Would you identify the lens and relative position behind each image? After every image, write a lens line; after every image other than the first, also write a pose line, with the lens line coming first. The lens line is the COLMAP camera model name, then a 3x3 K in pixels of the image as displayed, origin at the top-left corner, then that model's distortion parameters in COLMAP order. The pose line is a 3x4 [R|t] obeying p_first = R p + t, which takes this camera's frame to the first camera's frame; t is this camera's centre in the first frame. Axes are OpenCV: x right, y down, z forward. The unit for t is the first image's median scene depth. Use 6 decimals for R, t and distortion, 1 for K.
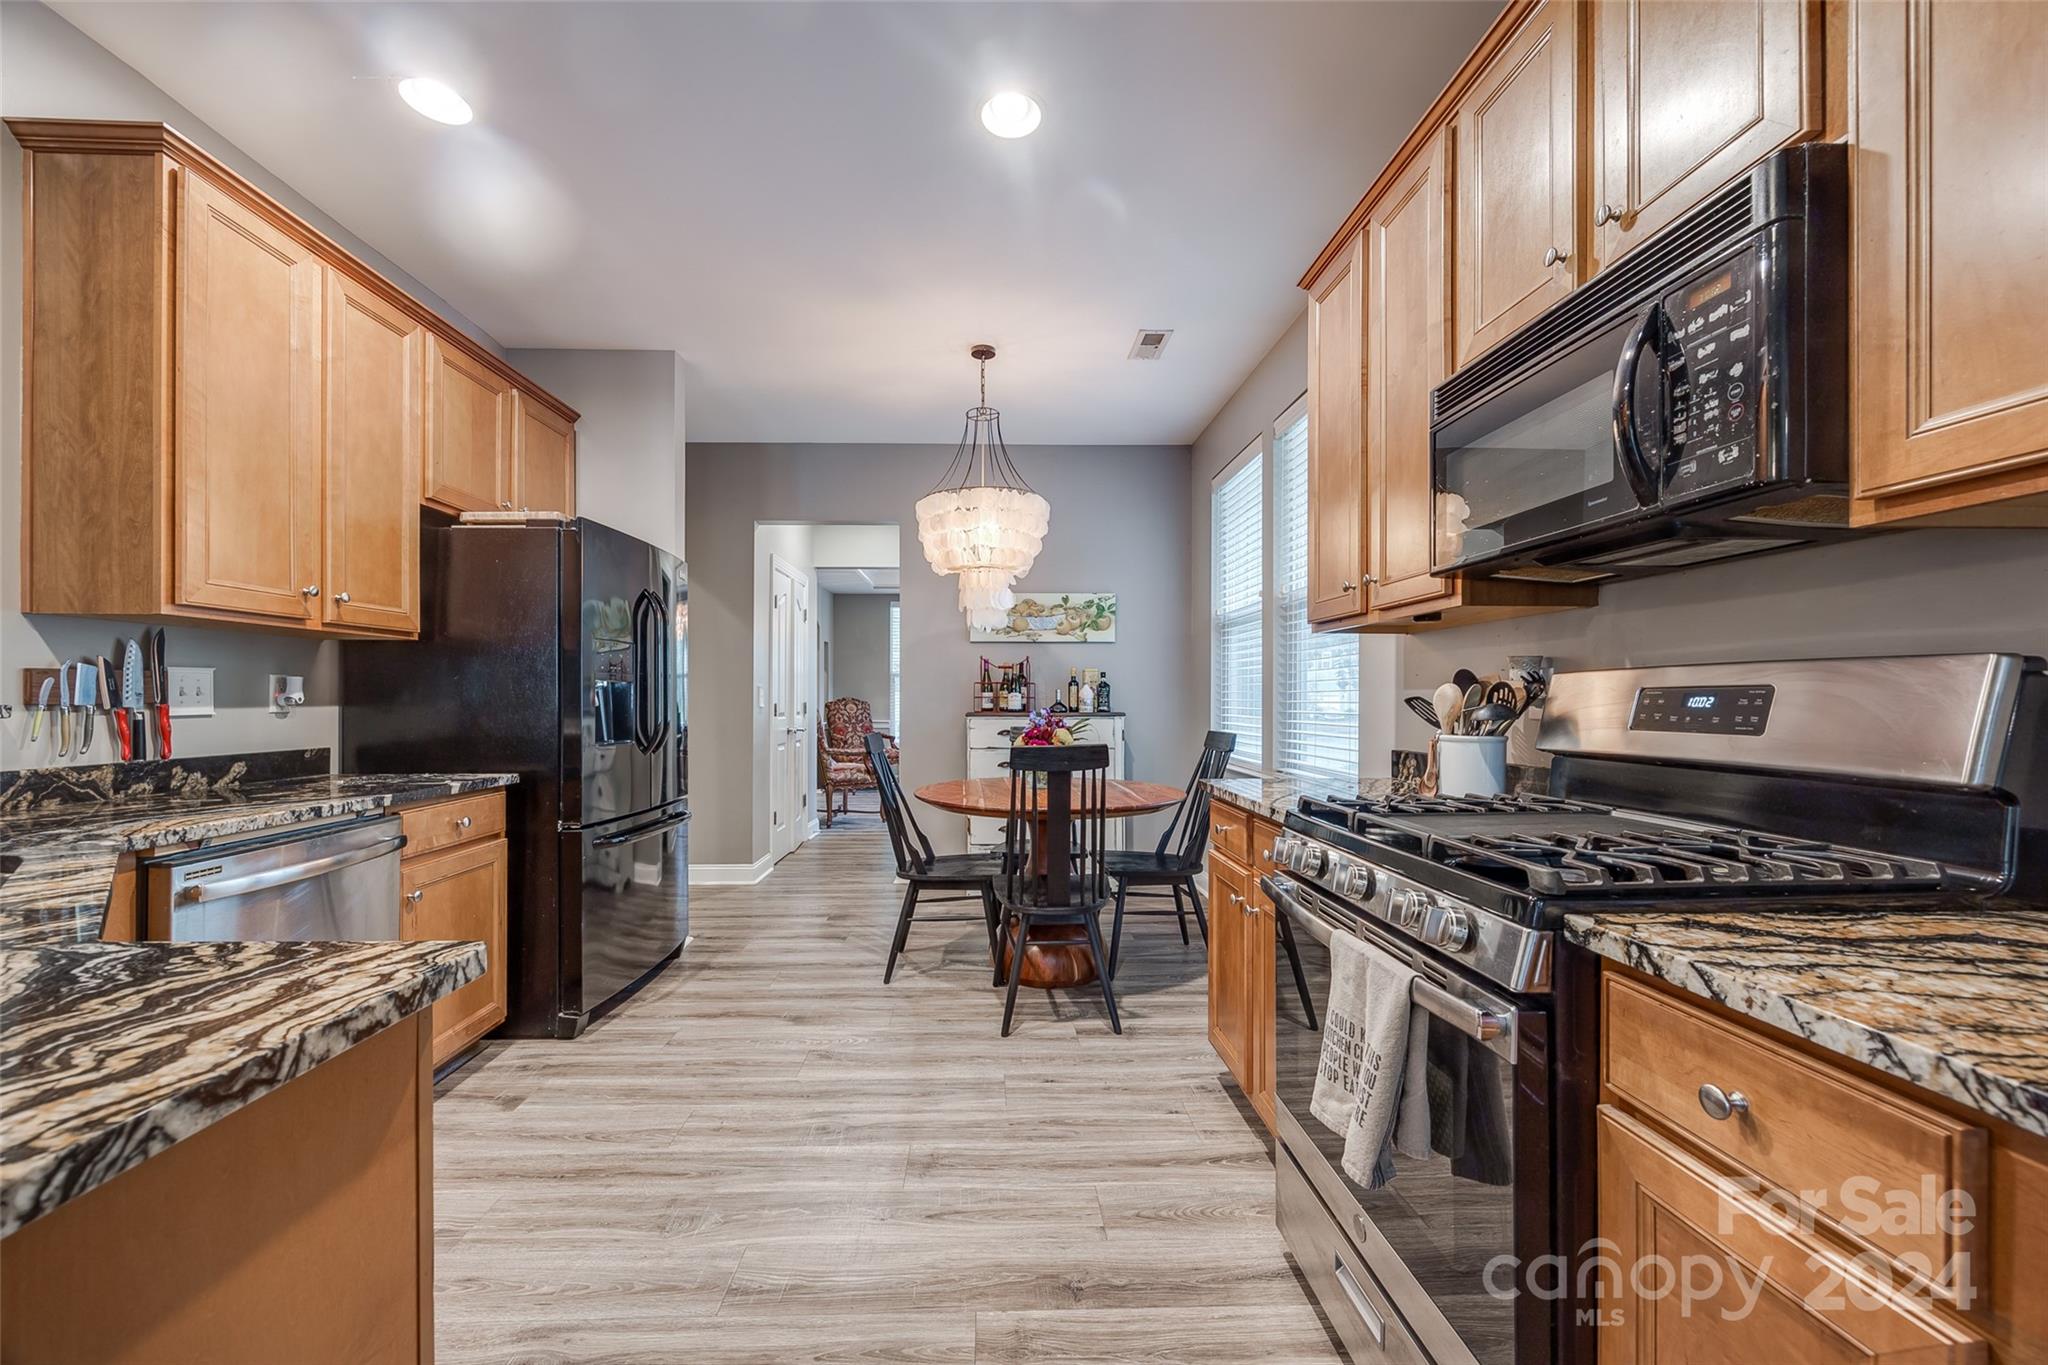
lens RADIAL K [[792.9, 0, 1006.7], [0, 792.9, 697.9], [0, 0, 1]] dist [-0.000321, 0.000332]
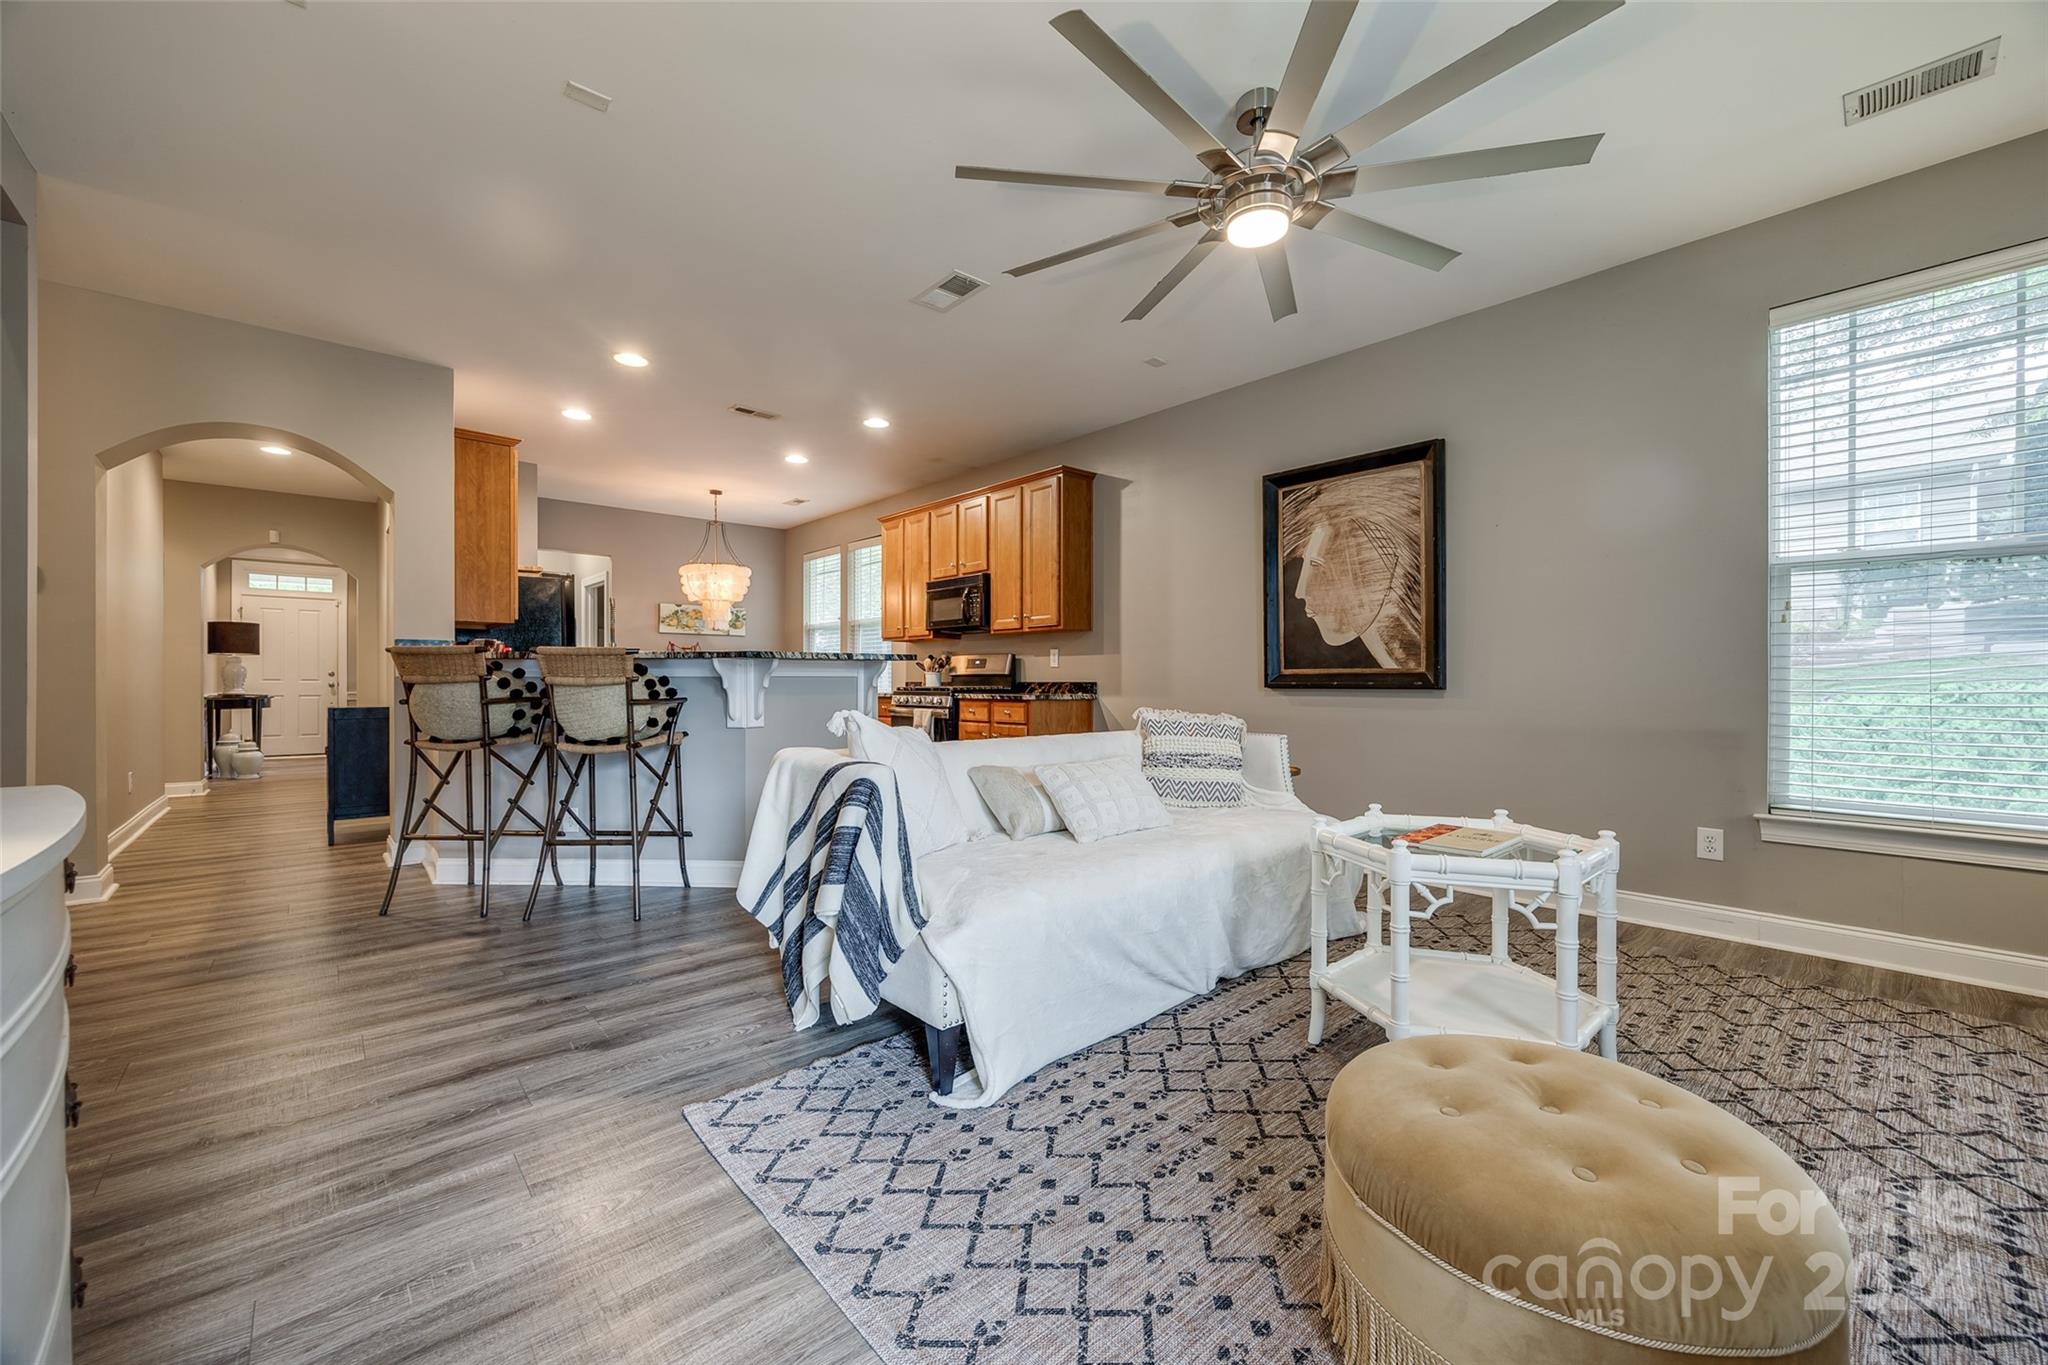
lens RADIAL K [[792.9, 0, 1030.3], [0, 792.9, 688.4], [0, 0, 1]] dist [-0.000321, 0.000332]
pose [[0.756525, -0.007083, 0.653926, -0.799272], [0.000997, 0.999953, 0.009678, 0.045653], [-0.653964, -0.006669, 0.756497, -1.122851]]
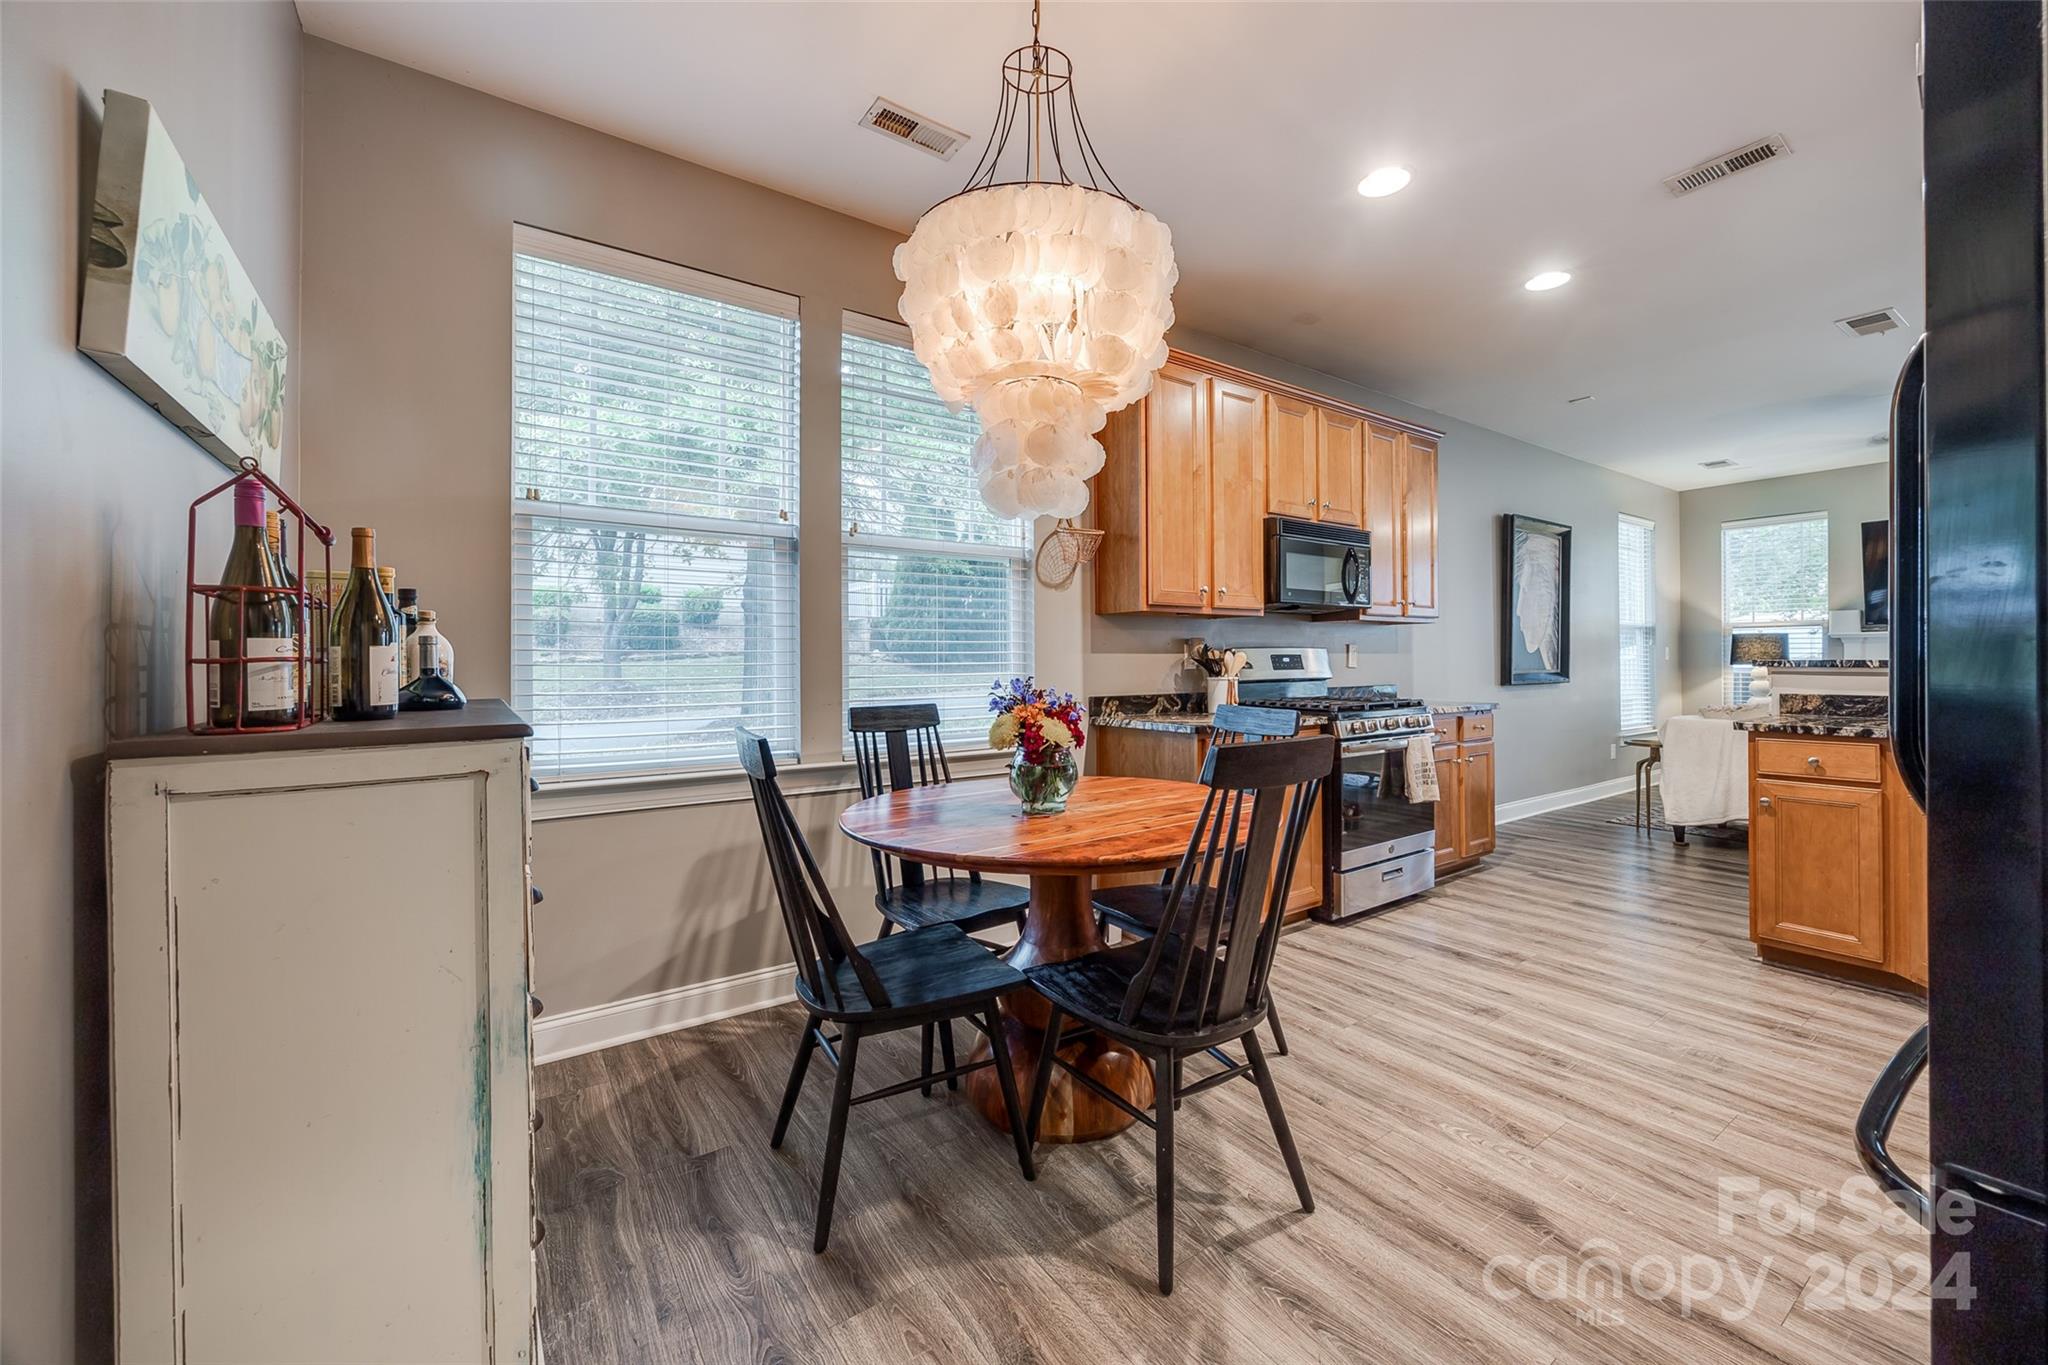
lens RADIAL K [[792.9, 0, 1063.2], [0, 792.9, 654.7], [0, 0, 1]] dist [-0.000321, 0.000332]
pose [[-0.559870, 0.004589, 0.828568, -0.476944], [0.001753, 0.999989, -0.004354, -0.001284], [-0.828578, -0.000985, -0.559872, 1.376647]]
